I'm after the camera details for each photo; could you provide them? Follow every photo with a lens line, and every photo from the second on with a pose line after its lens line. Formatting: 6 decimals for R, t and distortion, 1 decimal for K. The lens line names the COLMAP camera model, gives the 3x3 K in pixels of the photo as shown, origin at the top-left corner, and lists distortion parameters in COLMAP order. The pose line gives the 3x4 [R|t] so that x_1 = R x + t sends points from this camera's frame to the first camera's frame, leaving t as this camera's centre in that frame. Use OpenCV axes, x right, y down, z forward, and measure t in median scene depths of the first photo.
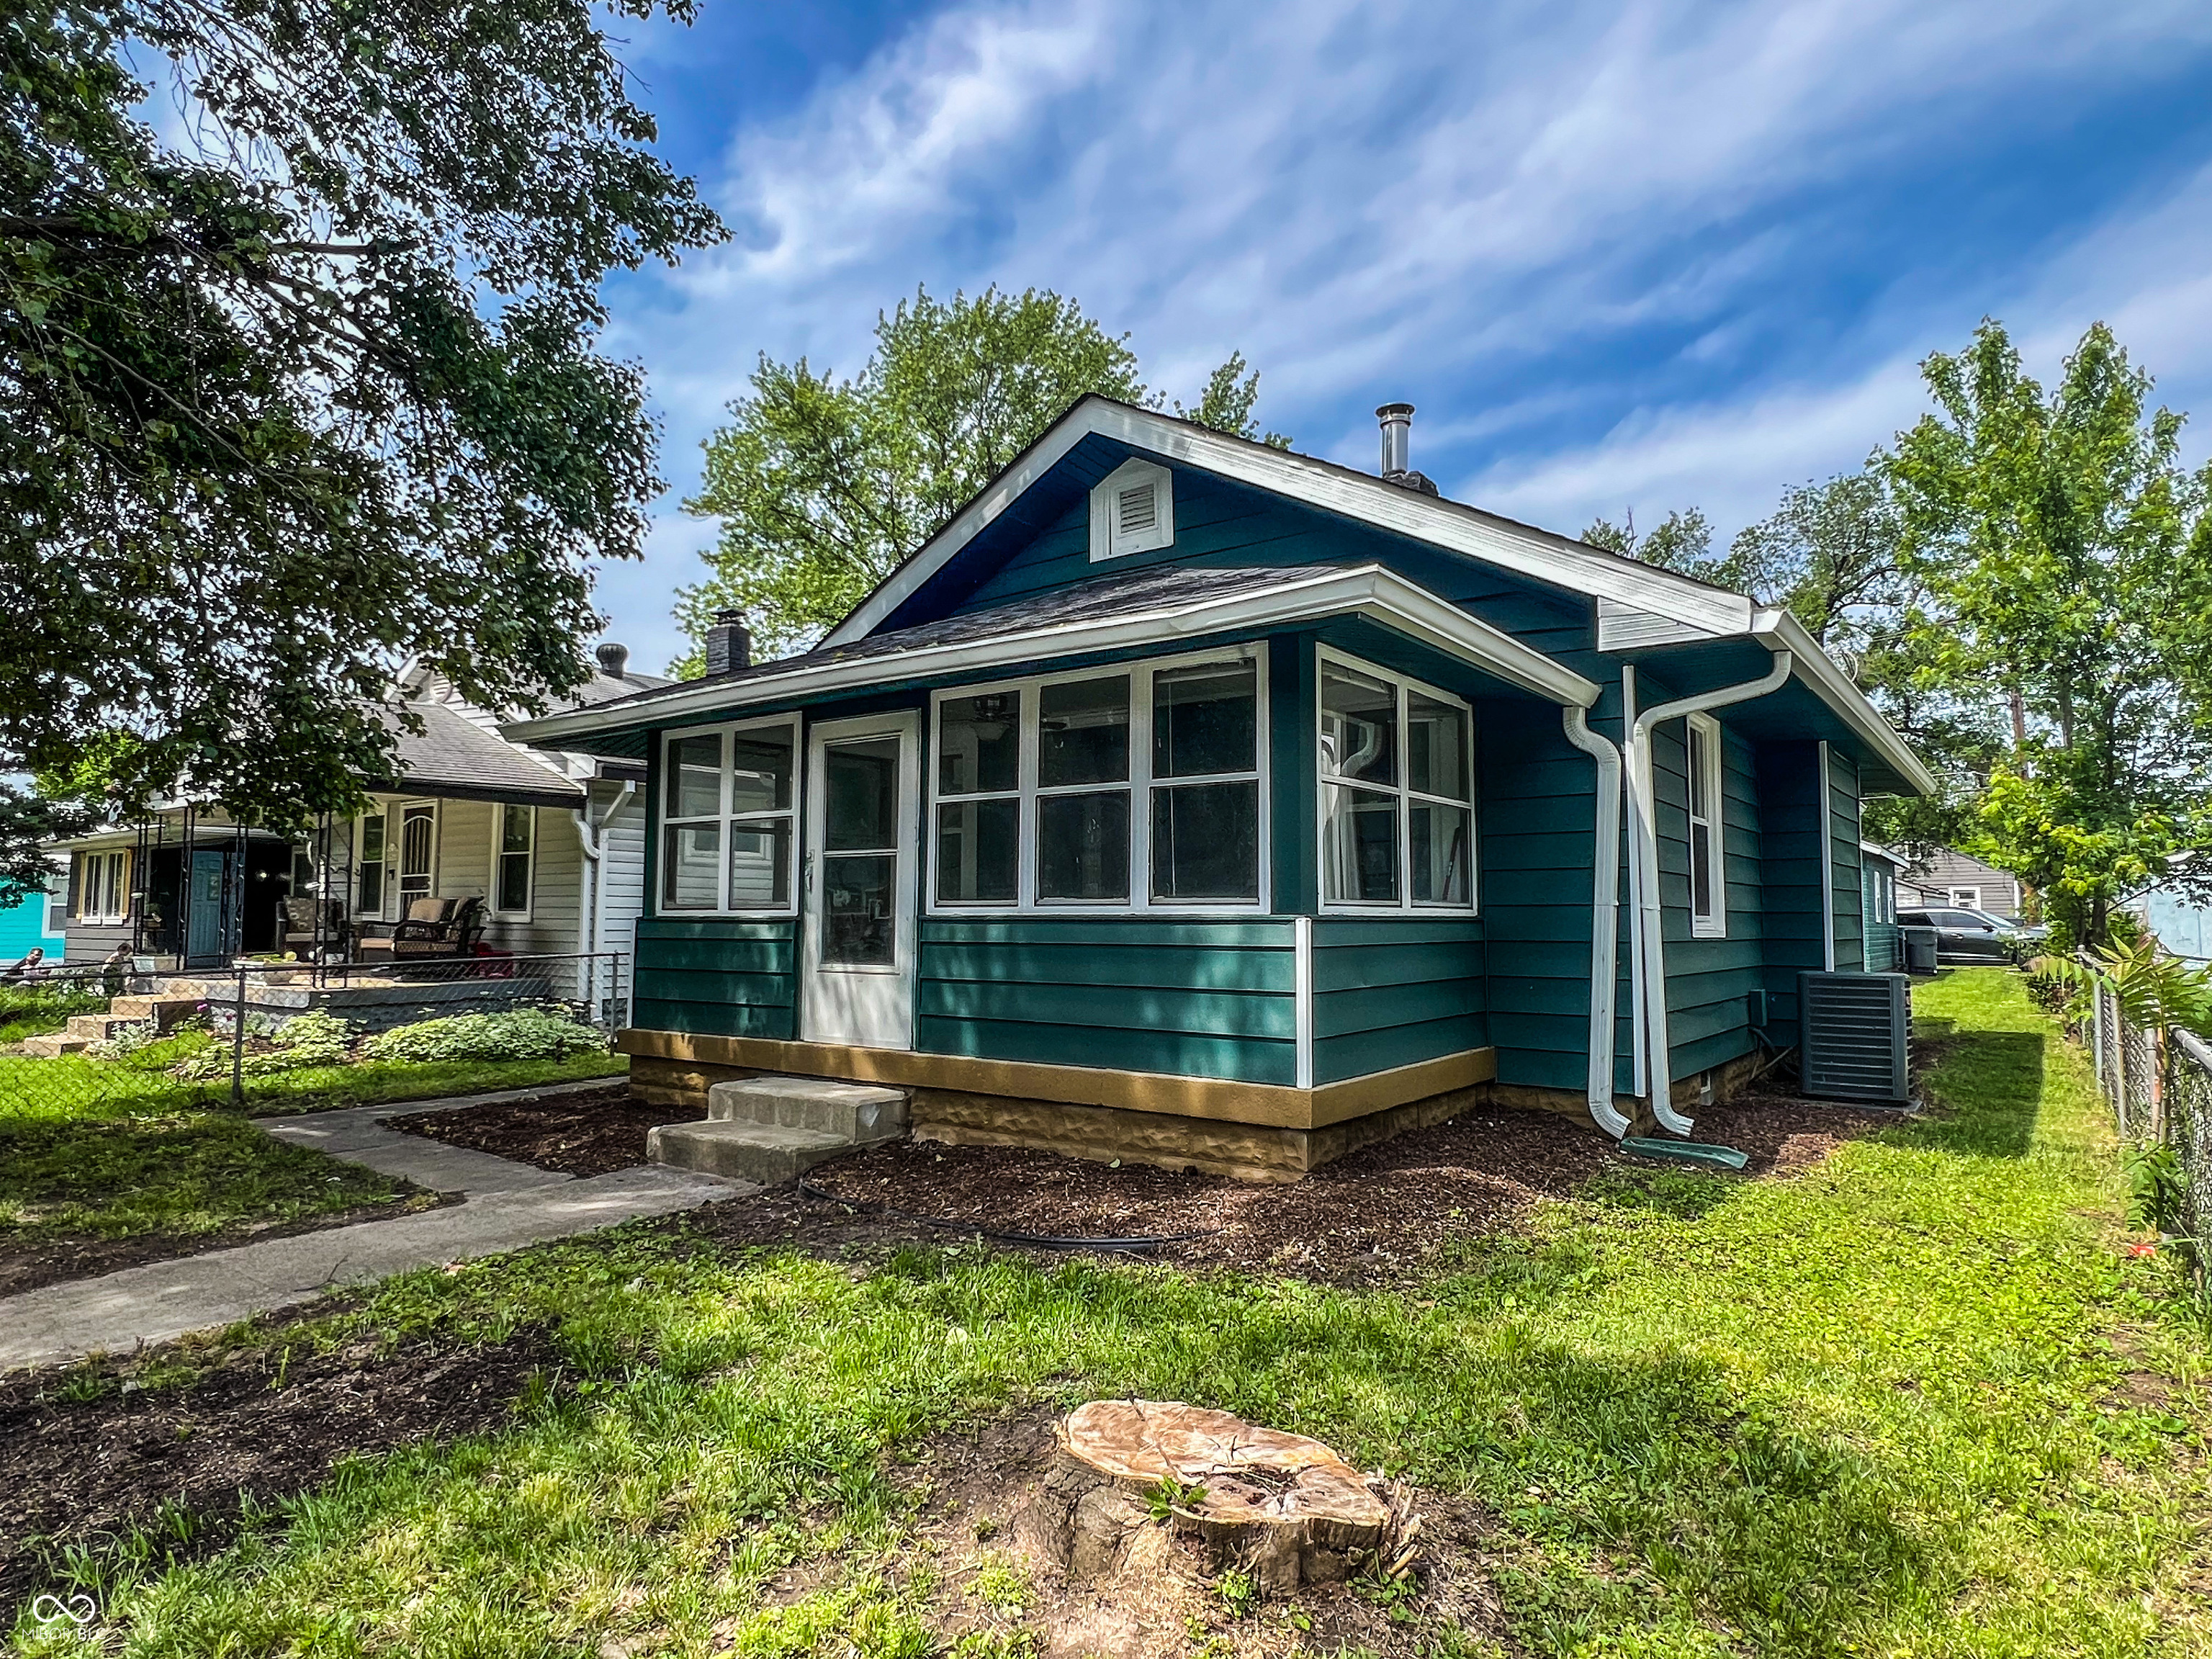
lens RADIAL K [[1307.0, 0, 1126.9], [0, 1307.0, 846.8], [0, 0, 1]] dist [-0.000082, 0.005513]
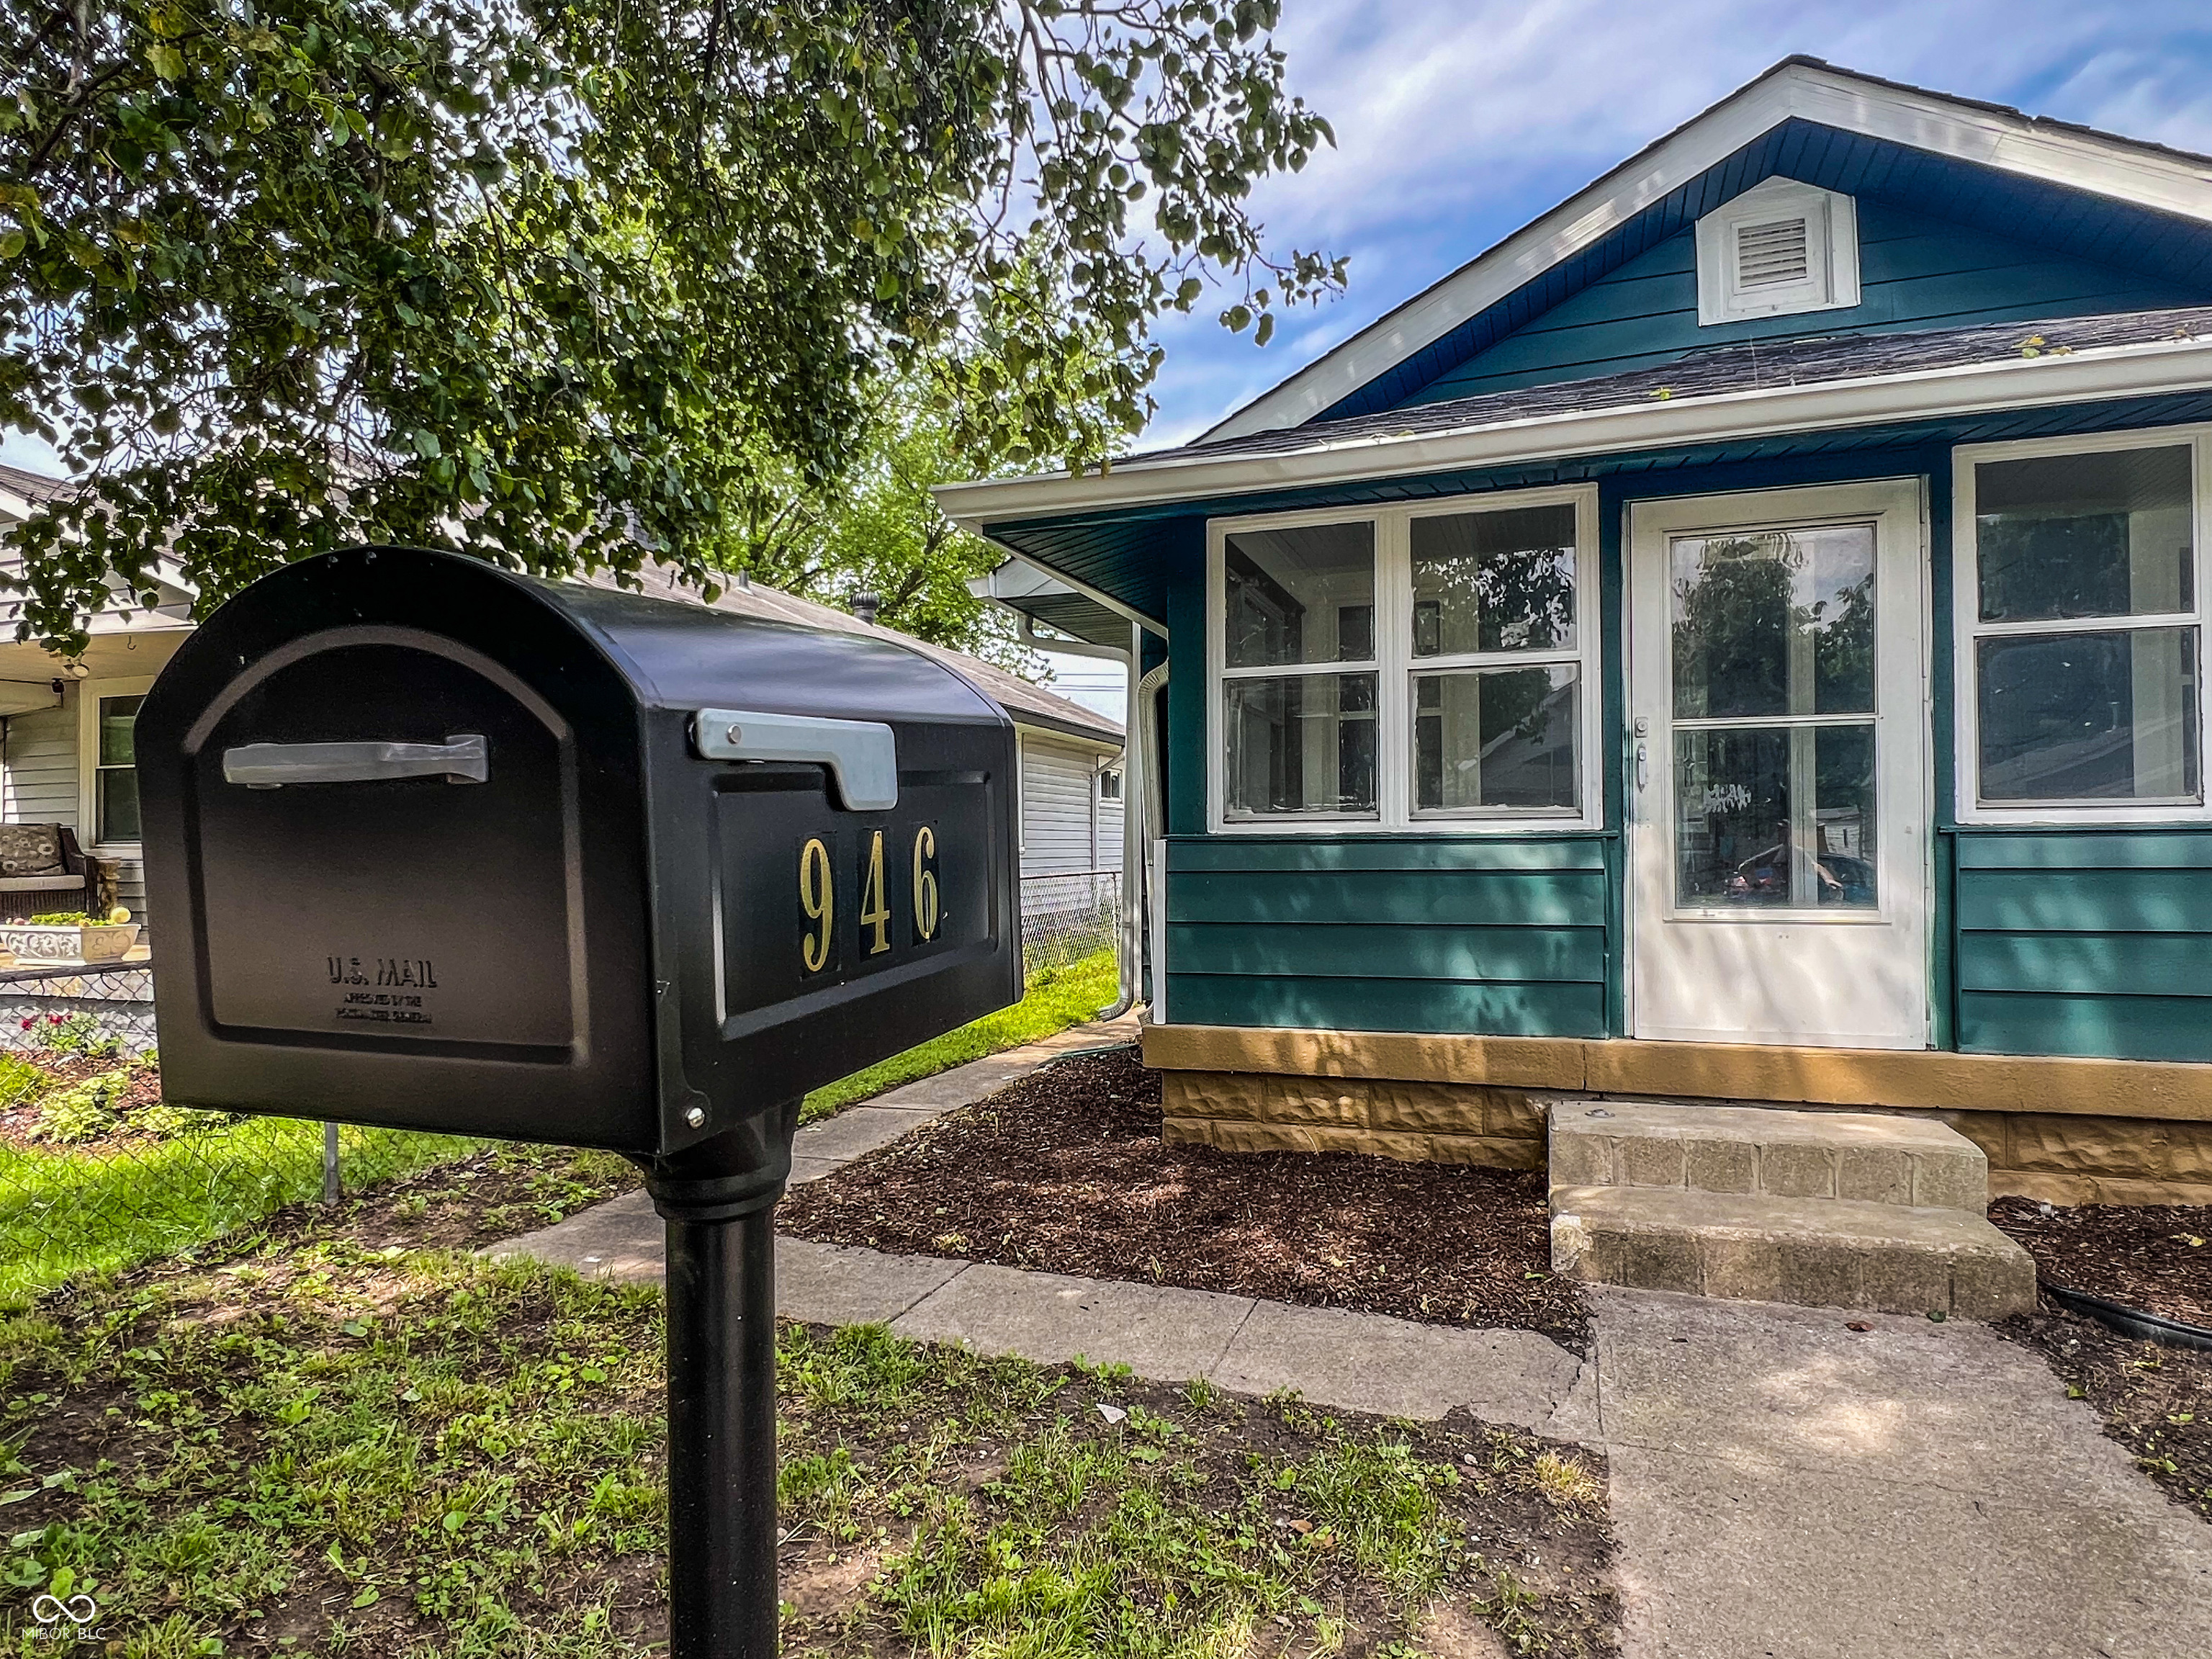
lens RADIAL K [[1307.0, 0, 1097.9], [0, 1307.0, 826.8], [0, 0, 1]] dist [-0.000082, 0.005513]
pose [[0.955284, -0.006735, 0.295612, -0.701536], [-0.005347, 0.999184, 0.040046, 0.031867], [-0.295640, -0.039836, 0.954468, 0.543309]]
